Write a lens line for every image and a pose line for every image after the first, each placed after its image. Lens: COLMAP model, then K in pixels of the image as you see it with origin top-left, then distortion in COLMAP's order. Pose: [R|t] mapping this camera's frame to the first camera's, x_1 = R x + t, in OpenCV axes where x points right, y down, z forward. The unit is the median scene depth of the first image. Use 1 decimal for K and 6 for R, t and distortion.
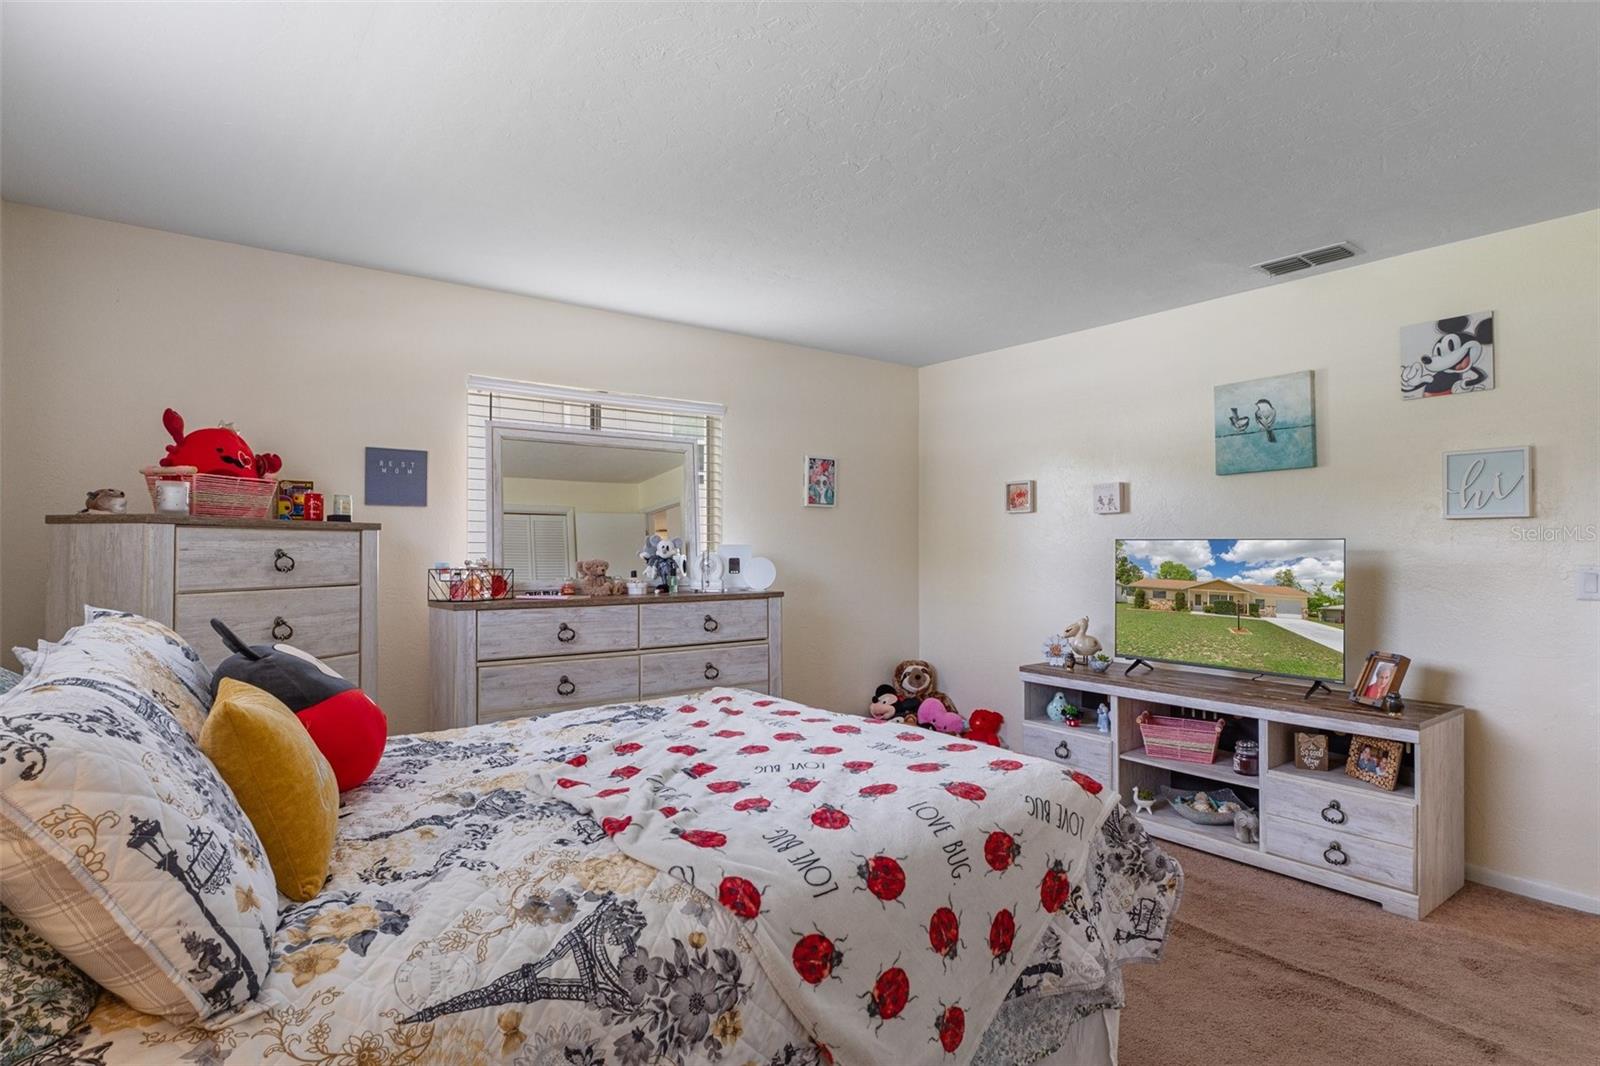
lens RADIAL K [[830.8, 0, 800.0], [0, 830.8, 533.0], [0, 0, 1]] dist [0.001041, 0.000119]
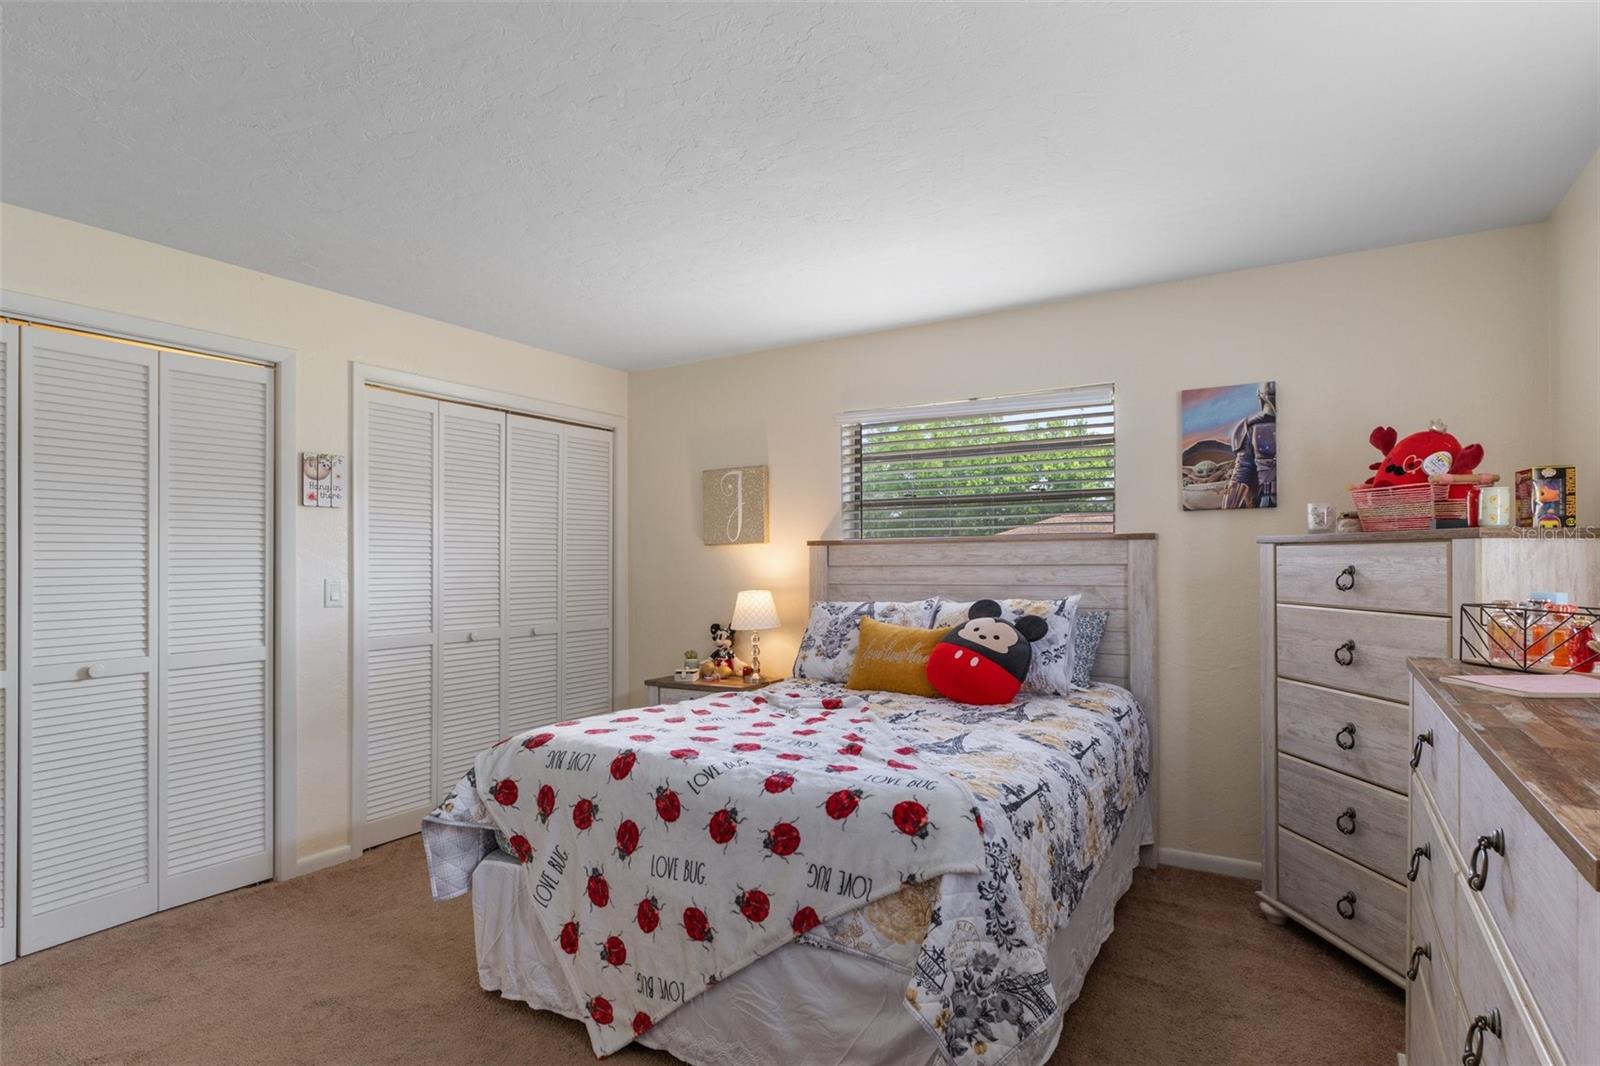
lens RADIAL K [[830.8, 0, 800.0], [0, 830.8, 533.0], [0, 0, 1]] dist [0.001041, 0.000119]
pose [[-0.919143, -0.009368, -0.393812, 0.263308], [0.010264, 0.998808, -0.047713, 0.020078], [0.393789, -0.047897, -0.917952, 1.507163]]
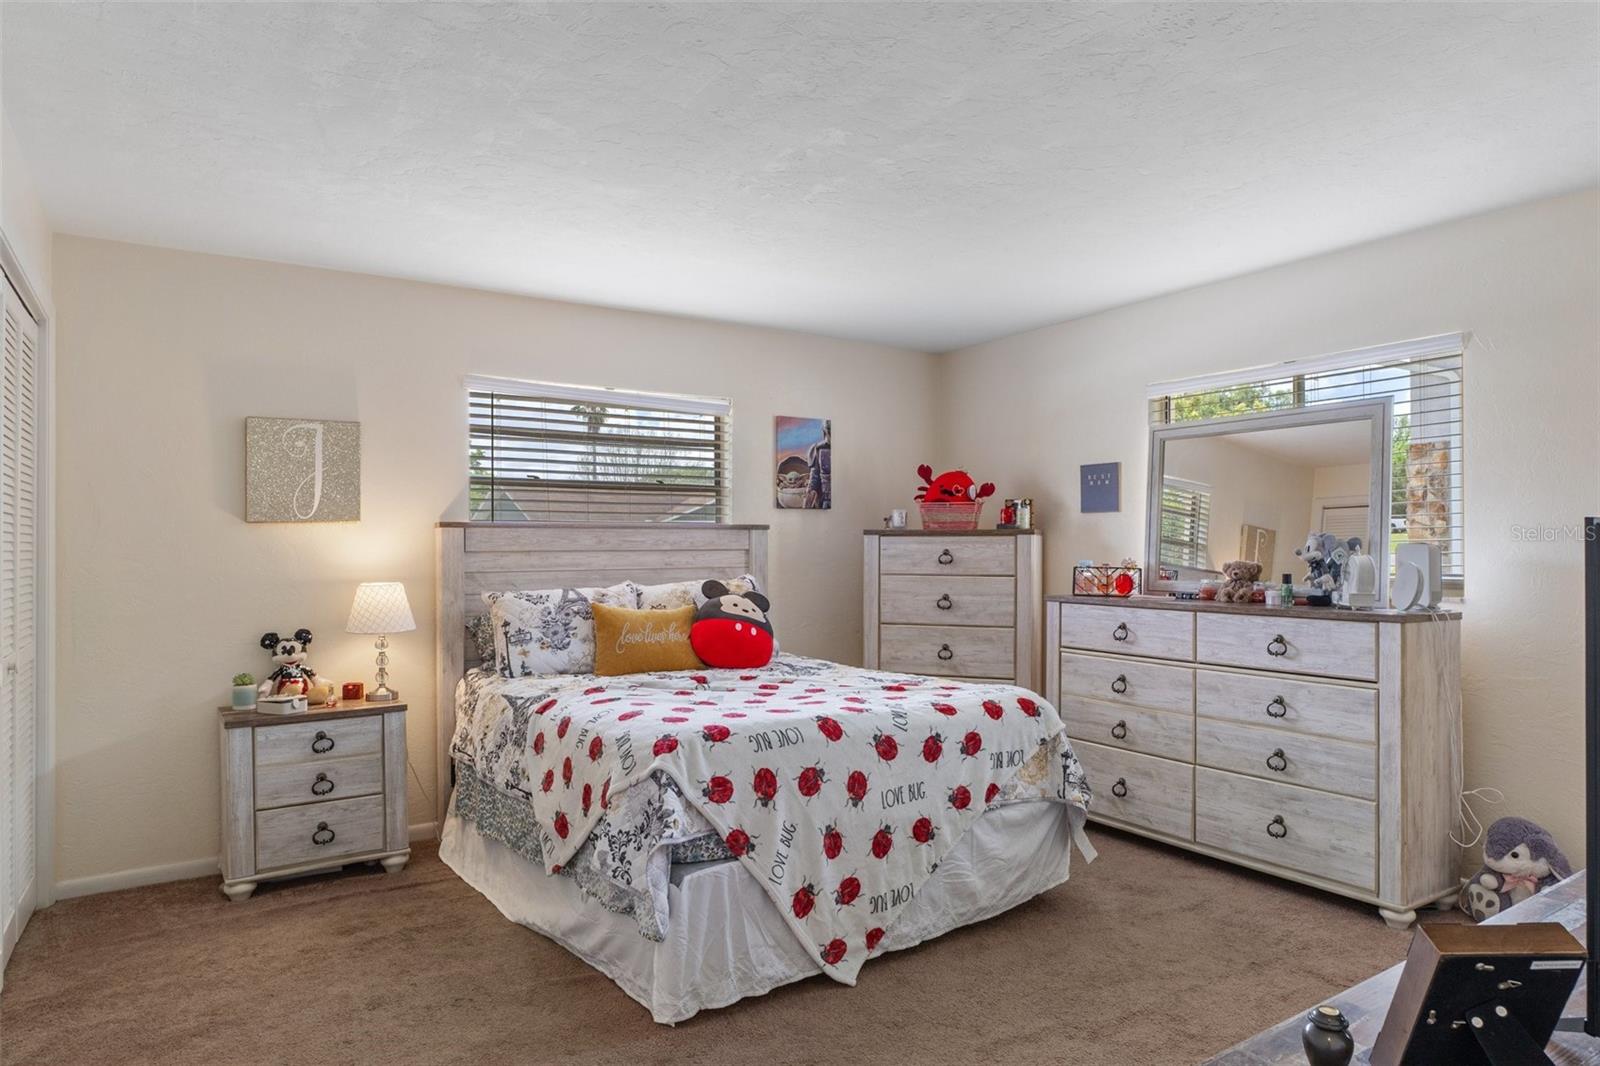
lens RADIAL K [[962.8, 0, 800.0], [0, 962.8, 533.0], [0, 0, 1]] dist [0.006604, 0.001518]
pose [[-0.047236, -0.015827, -0.998758, 1.059912], [0.017414, 0.999709, -0.016666, 0.013889], [0.998732, -0.018180, -0.046947, 0.773978]]
